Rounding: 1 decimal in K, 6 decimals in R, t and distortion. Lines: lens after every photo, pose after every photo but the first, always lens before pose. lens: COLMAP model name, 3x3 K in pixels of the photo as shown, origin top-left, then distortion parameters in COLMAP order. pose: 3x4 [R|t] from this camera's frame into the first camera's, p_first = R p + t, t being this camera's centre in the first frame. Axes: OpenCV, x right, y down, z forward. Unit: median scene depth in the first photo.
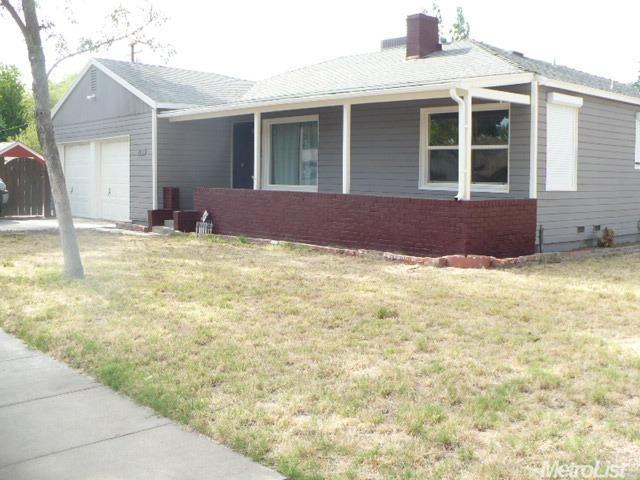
lens RADIAL K [[721.7, 0, 330.2], [0, 721.7, 237.7], [0, 0, 1]] dist [-0.284425, 0.413858]
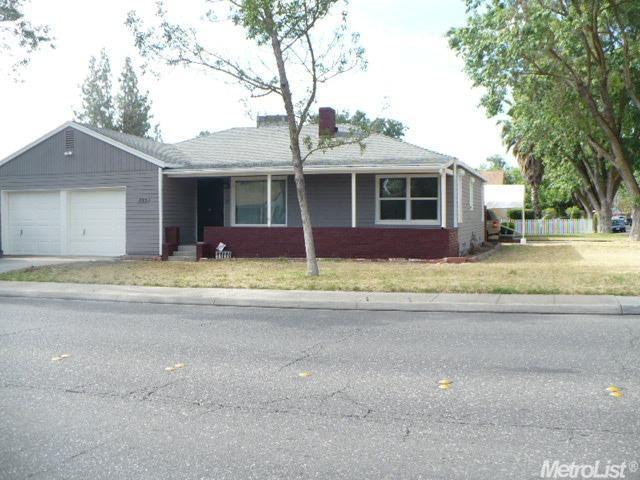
lens RADIAL K [[721.7, 0, 330.2], [0, 721.7, 237.7], [0, 0, 1]] dist [-0.284425, 0.413858]
pose [[0.859663, -0.026047, 0.510198, -1.021919], [0.055527, 0.997547, -0.042633, 0.034936], [-0.507836, 0.064979, 0.859000, -0.454046]]
